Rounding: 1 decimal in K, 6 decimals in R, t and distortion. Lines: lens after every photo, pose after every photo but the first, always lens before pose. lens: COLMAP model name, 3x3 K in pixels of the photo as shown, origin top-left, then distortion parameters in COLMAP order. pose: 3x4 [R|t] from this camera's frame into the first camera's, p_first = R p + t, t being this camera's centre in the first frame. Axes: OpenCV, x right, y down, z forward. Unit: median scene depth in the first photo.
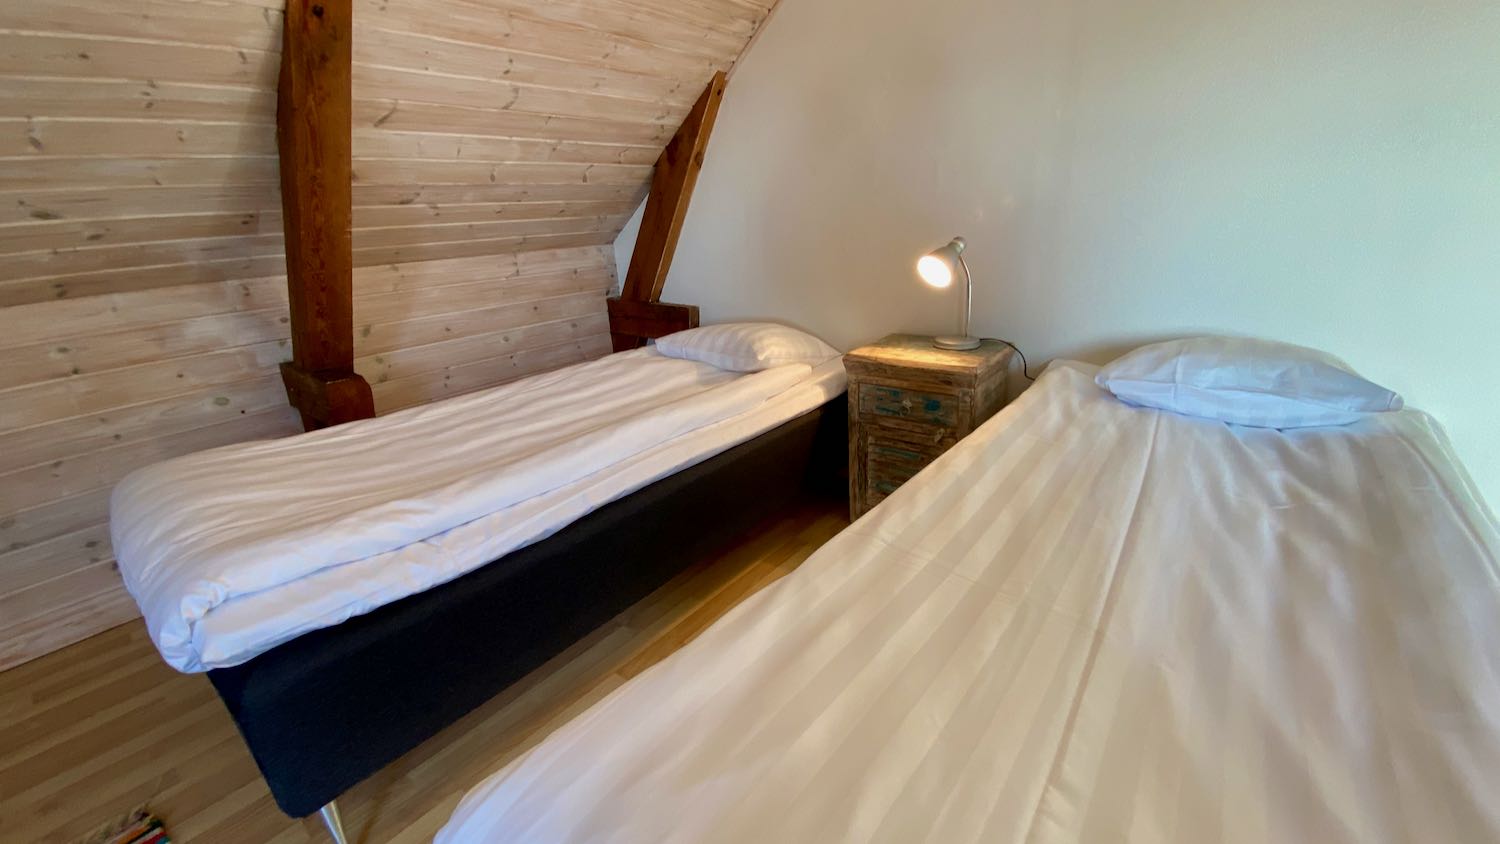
lens RADIAL K [[597.6, 0, 756.8], [0, 597.6, 428.9], [0, 0, 1]] dist [0.030652, -0.024619]
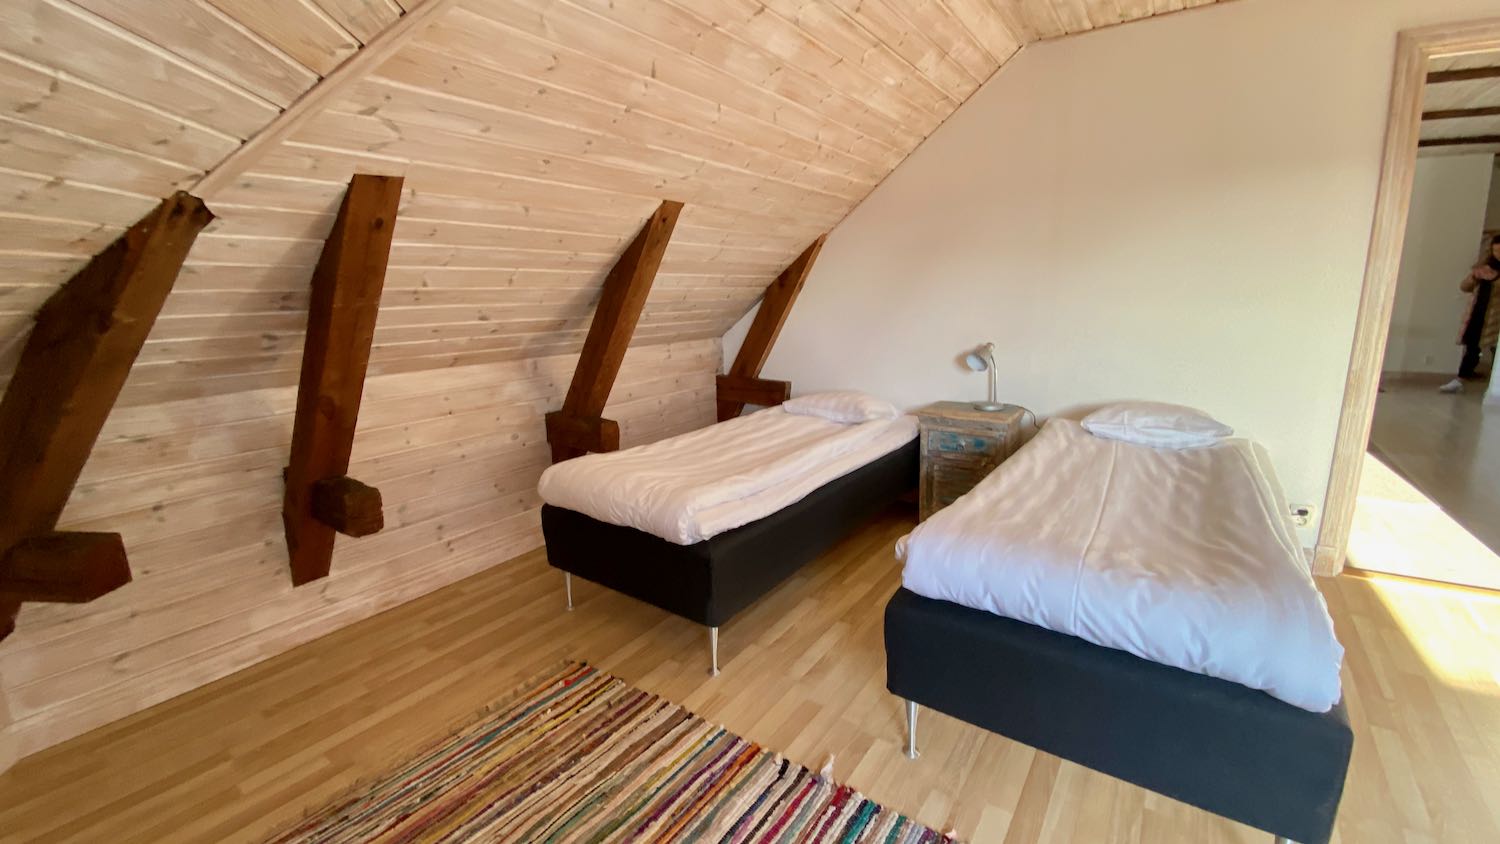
lens RADIAL K [[605.4, 0, 752.0], [0, 605.4, 424.4], [0, 0, 1]] dist [0.051499, -0.040911]
pose [[0.997910, 0.015125, 0.062820, -0.442039], [-0.006170, 0.990080, -0.140370, 0.150970], [-0.064320, 0.139689, 0.988104, -0.618740]]
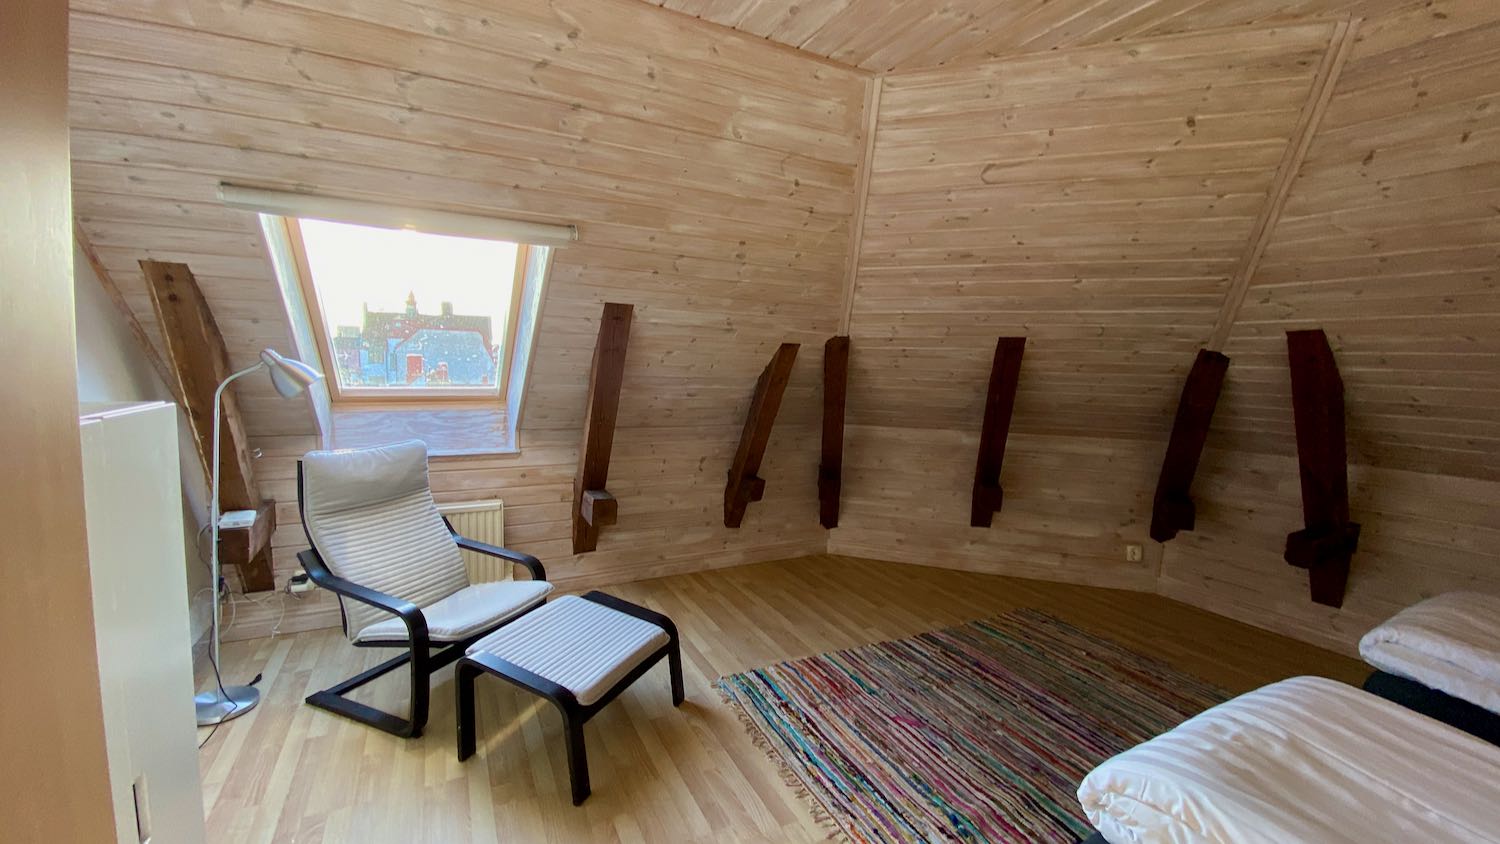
lens RADIAL K [[608.6, 0, 742.4], [0, 608.6, 416.3], [0, 0, 1]] dist [0.007101, -0.016097]
pose [[-0.418923, 0.129931, -0.898678, 0.934858], [-0.309877, 0.909837, 0.275995, -0.156390], [0.853510, 0.394101, -0.340889, -0.268967]]
